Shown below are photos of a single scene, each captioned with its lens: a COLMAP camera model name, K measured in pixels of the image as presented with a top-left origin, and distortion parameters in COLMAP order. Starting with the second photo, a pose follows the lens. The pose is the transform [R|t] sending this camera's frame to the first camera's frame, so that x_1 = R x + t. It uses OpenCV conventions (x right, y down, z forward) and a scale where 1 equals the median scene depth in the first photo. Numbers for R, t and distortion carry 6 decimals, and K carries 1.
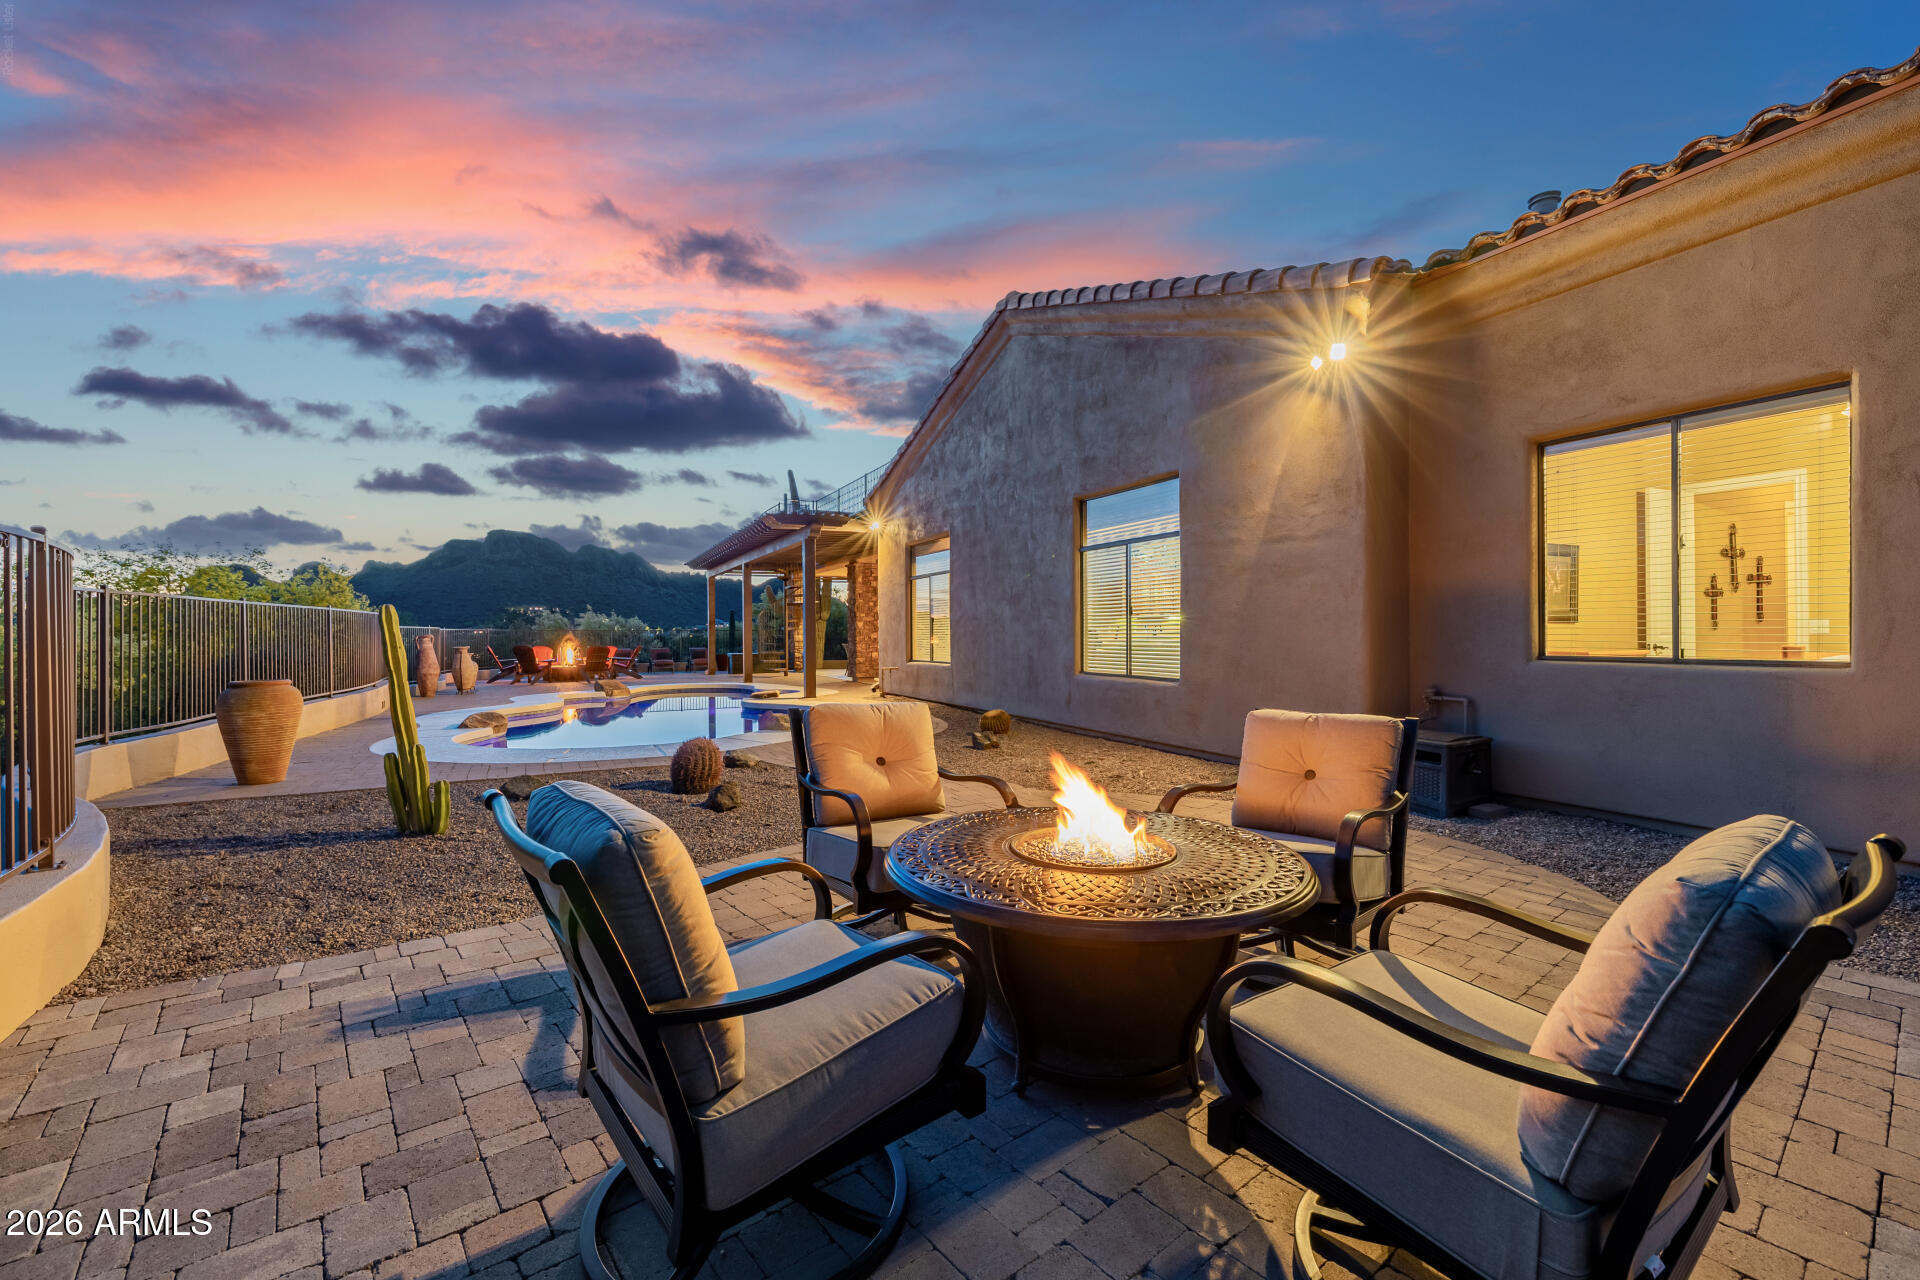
lens RADIAL K [[807.5, 0, 935.0], [0, 807.5, 632.4], [0, 0, 1]] dist [0.002362, -0.000309]
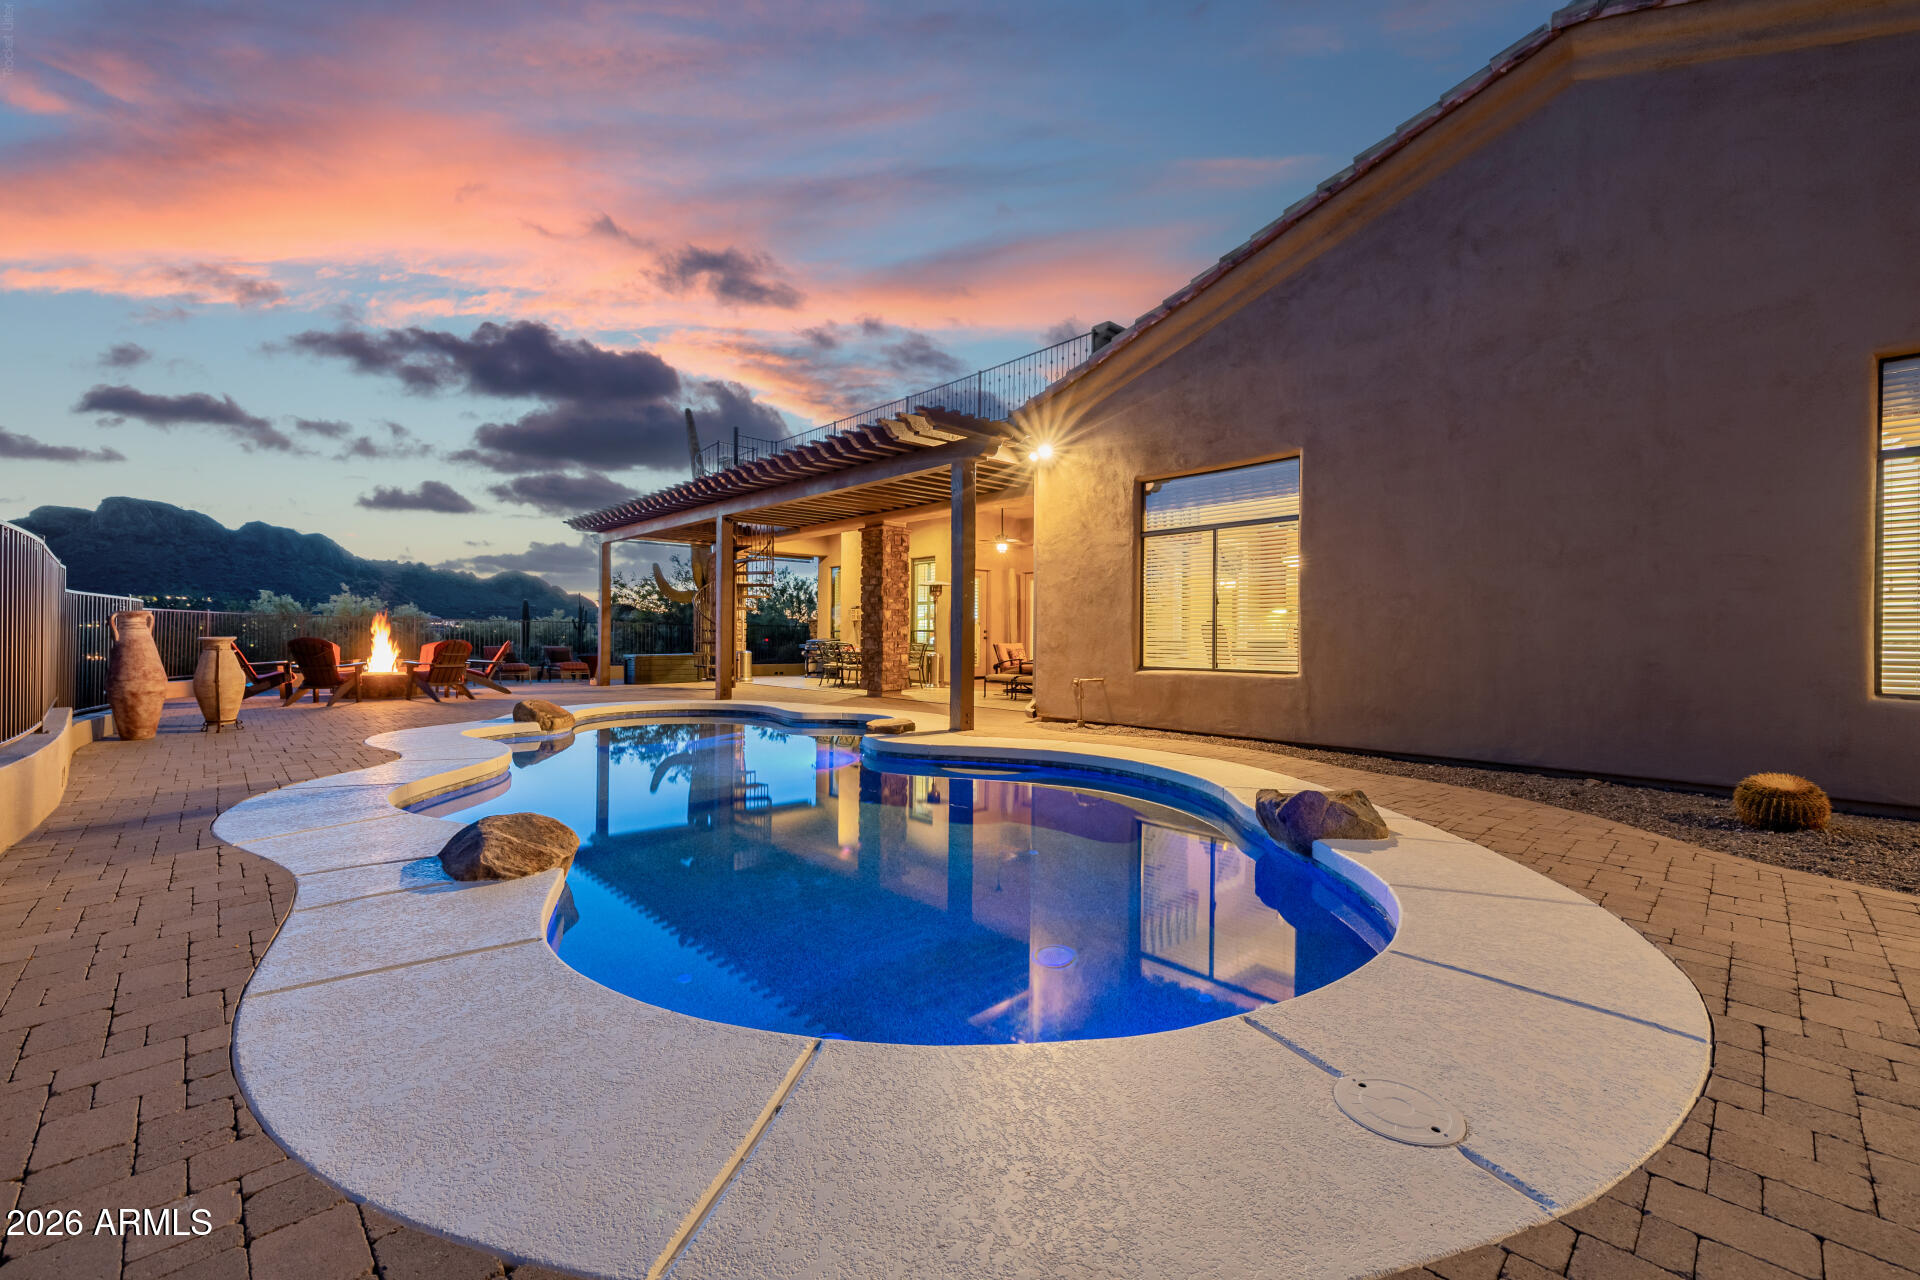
lens RADIAL K [[807.5, 0, 935.0], [0, 807.5, 632.4], [0, 0, 1]] dist [0.002362, -0.000309]
pose [[0.956037, 0.015523, 0.292836, -0.311982], [-0.014055, 0.999876, -0.007118, 0.012400], [-0.292910, 0.002689, 0.956136, 0.394944]]
